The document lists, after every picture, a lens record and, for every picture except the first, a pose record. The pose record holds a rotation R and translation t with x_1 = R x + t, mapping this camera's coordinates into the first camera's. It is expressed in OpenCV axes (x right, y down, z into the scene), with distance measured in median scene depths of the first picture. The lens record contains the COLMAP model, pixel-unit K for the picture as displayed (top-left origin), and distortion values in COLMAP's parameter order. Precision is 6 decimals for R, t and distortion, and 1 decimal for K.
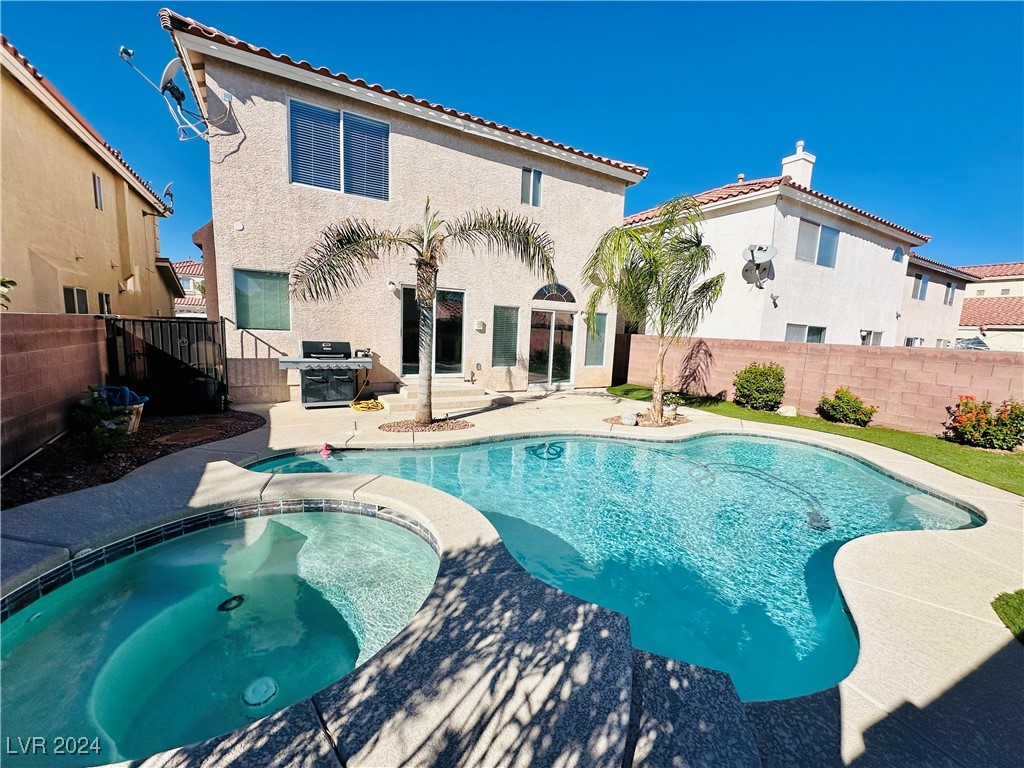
lens RADIAL K [[407.6, 0, 512.0], [0, 407.6, 384.0], [0, 0, 1]] dist [-0.001671, 0.000115]
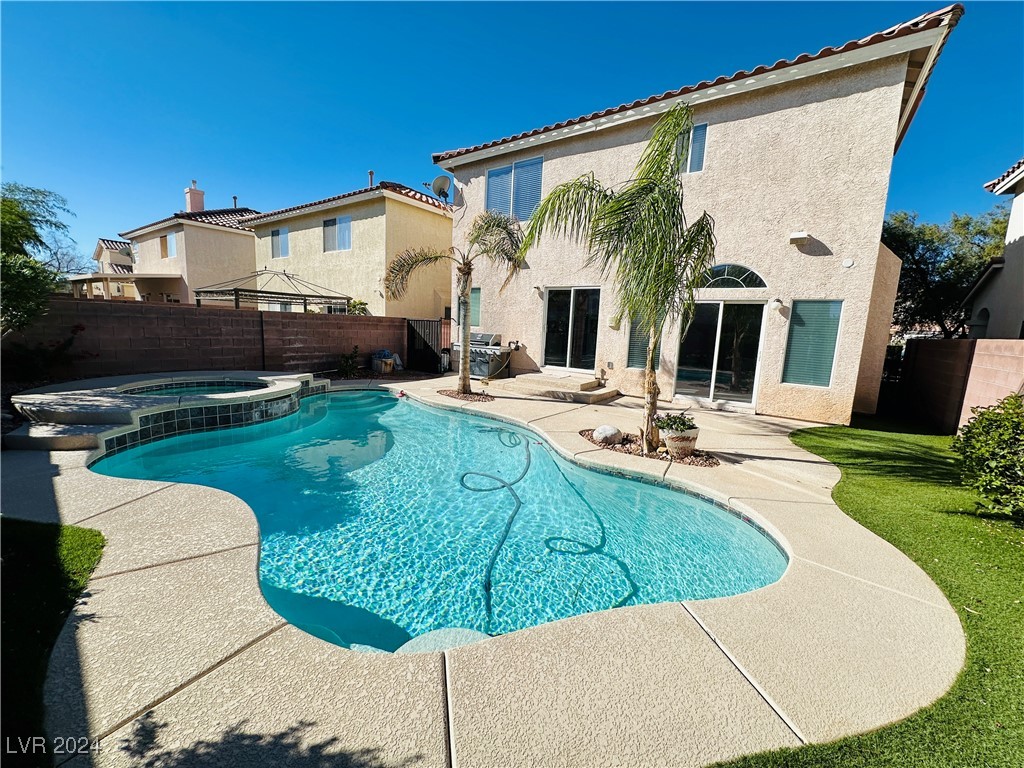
lens RADIAL K [[407.6, 0, 512.0], [0, 407.6, 384.0], [0, 0, 1]] dist [-0.001671, 0.000115]
pose [[0.416828, 0.109236, -0.902398, 0.804431], [-0.148868, 0.987552, 0.050780, -0.016036], [0.896712, 0.113172, 0.427901, 0.462237]]
